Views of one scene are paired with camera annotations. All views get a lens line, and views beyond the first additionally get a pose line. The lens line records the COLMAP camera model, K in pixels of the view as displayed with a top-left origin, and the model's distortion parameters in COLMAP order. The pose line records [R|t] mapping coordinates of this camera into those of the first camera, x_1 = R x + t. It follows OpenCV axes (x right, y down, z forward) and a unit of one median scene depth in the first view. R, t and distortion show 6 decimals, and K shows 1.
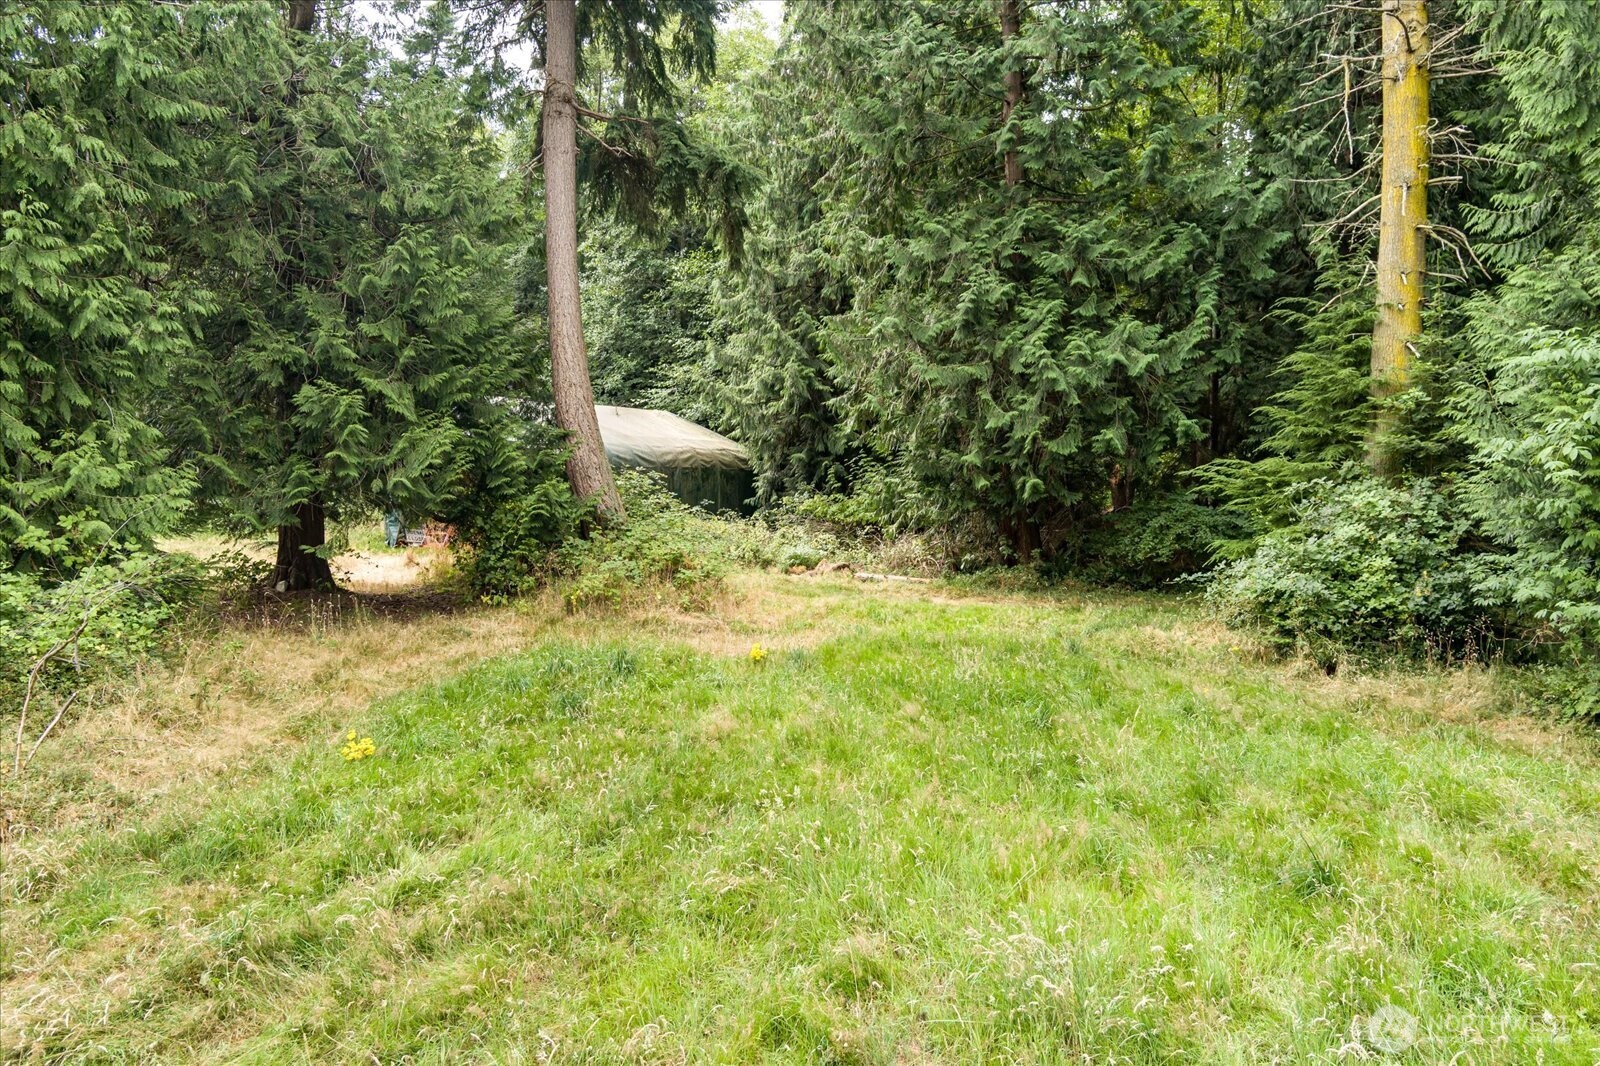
lens RADIAL K [[1274.2, 0, 800.0], [0, 1274.2, 533.0], [0, 0, 1]] dist [0.004341, 0.017922]
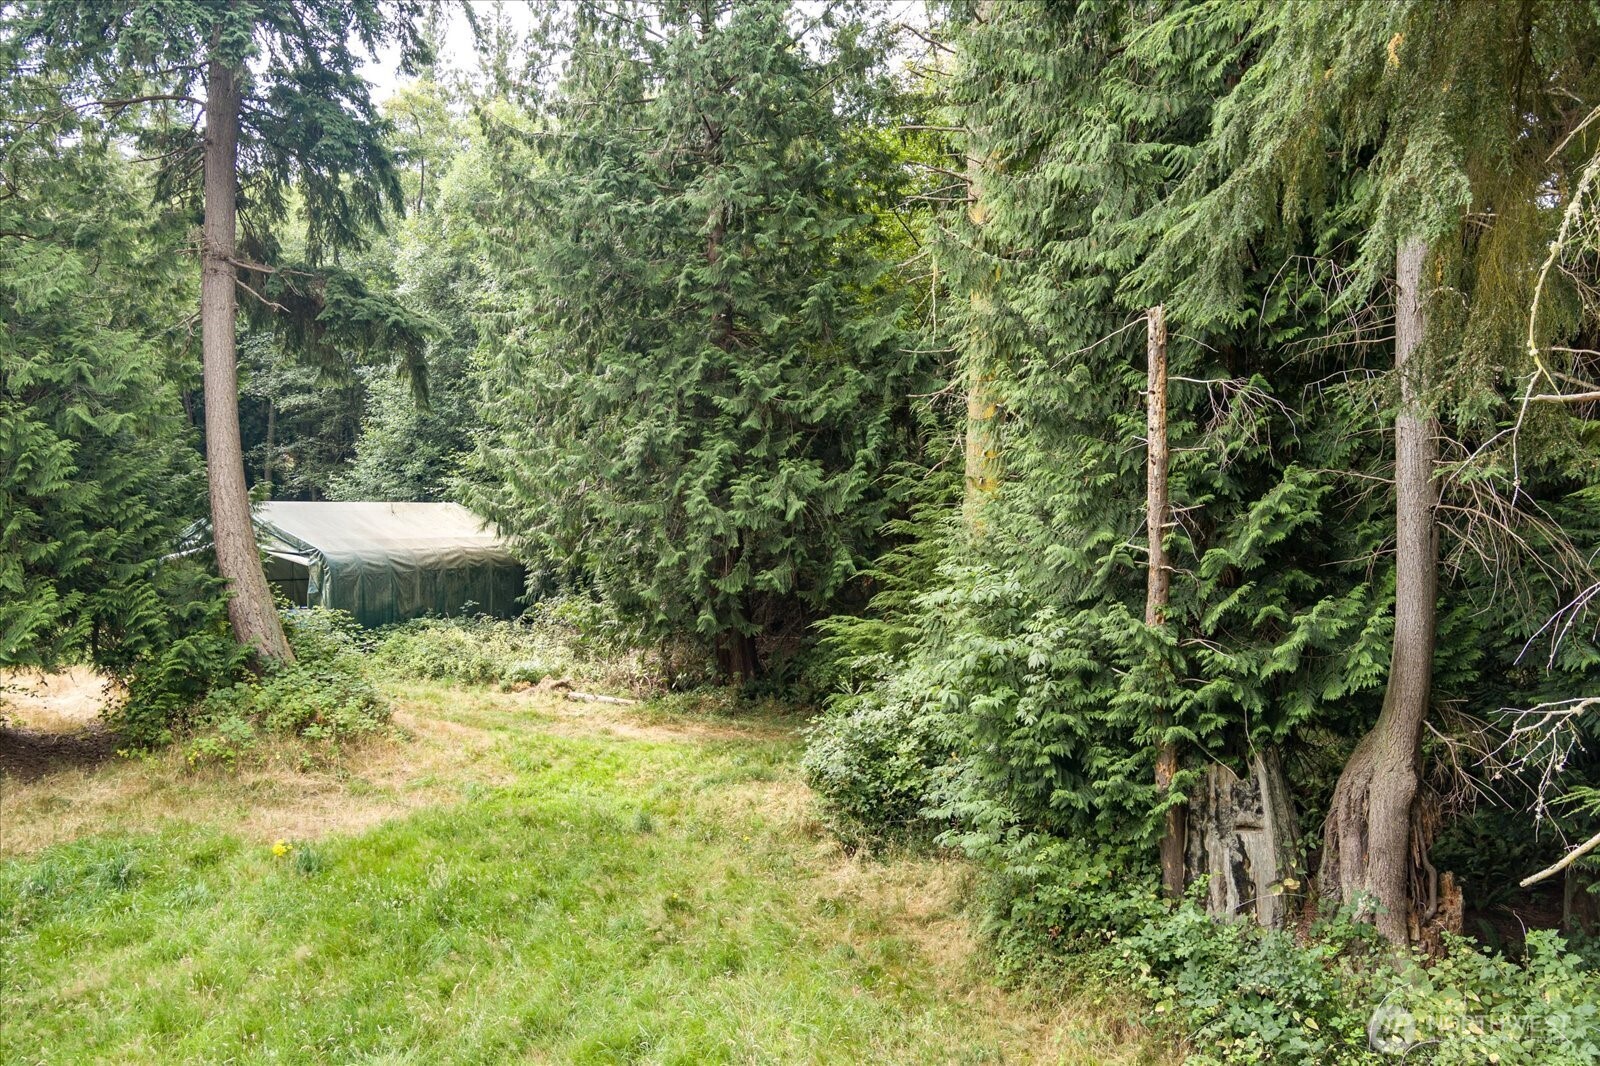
lens RADIAL K [[1274.2, 0, 800.0], [0, 1274.2, 533.0], [0, 0, 1]] dist [0.004341, 0.017922]
pose [[0.999341, -0.000978, 0.036292, 0.222690], [0.001585, 0.999859, -0.016702, -0.091884], [-0.036271, 0.016748, 0.999202, -0.035592]]
